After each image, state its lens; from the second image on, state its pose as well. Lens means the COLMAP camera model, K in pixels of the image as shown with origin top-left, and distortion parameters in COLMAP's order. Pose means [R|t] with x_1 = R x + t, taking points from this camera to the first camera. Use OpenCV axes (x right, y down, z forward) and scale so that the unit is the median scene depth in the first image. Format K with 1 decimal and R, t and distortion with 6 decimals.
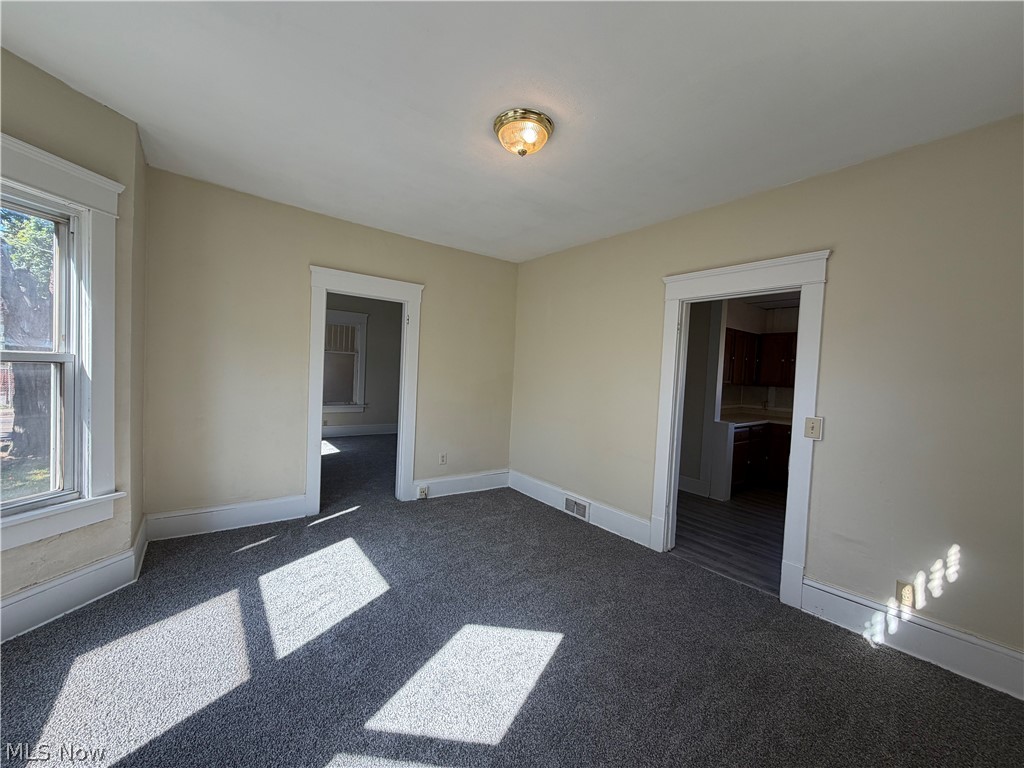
lens RADIAL K [[417.0, 0, 520.6], [0, 417.0, 388.1], [0, 0, 1]] dist [0.017296, -0.000007]
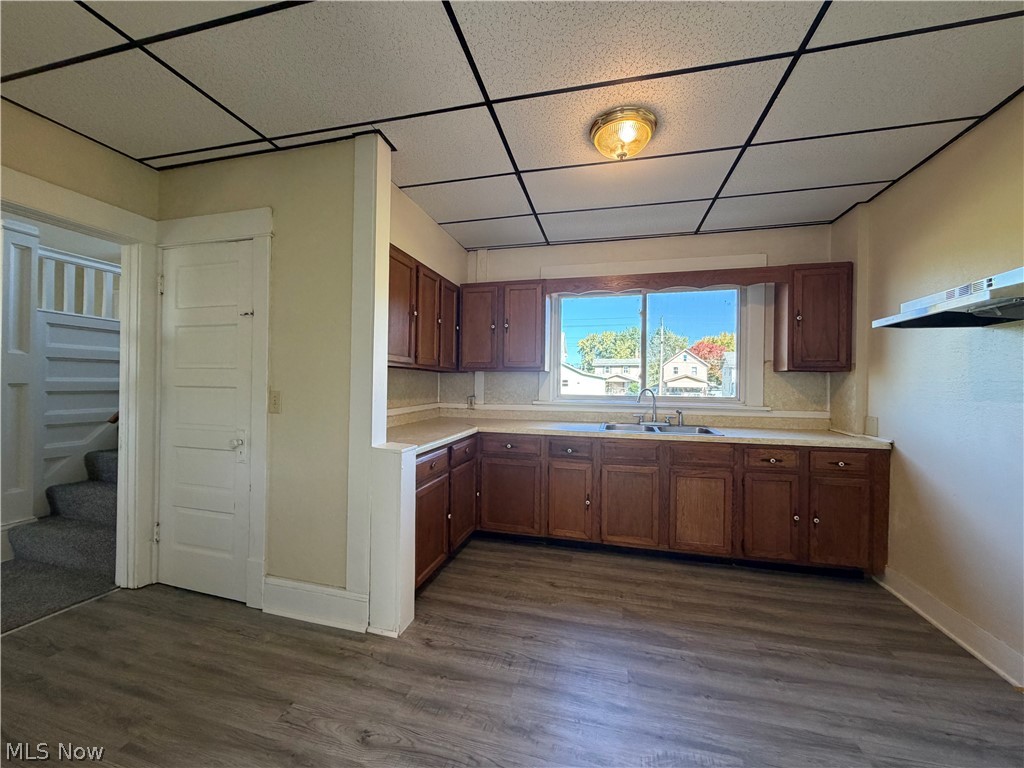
lens RADIAL K [[417.0, 0, 513.7], [0, 417.0, 385.1], [0, 0, 1]] dist [0.017296, -0.000007]
pose [[0.803611, -0.028399, 0.594477, 0.310387], [0.038511, 0.999249, -0.004324, 0.023764], [-0.593907, 0.026369, 0.804101, 0.541193]]
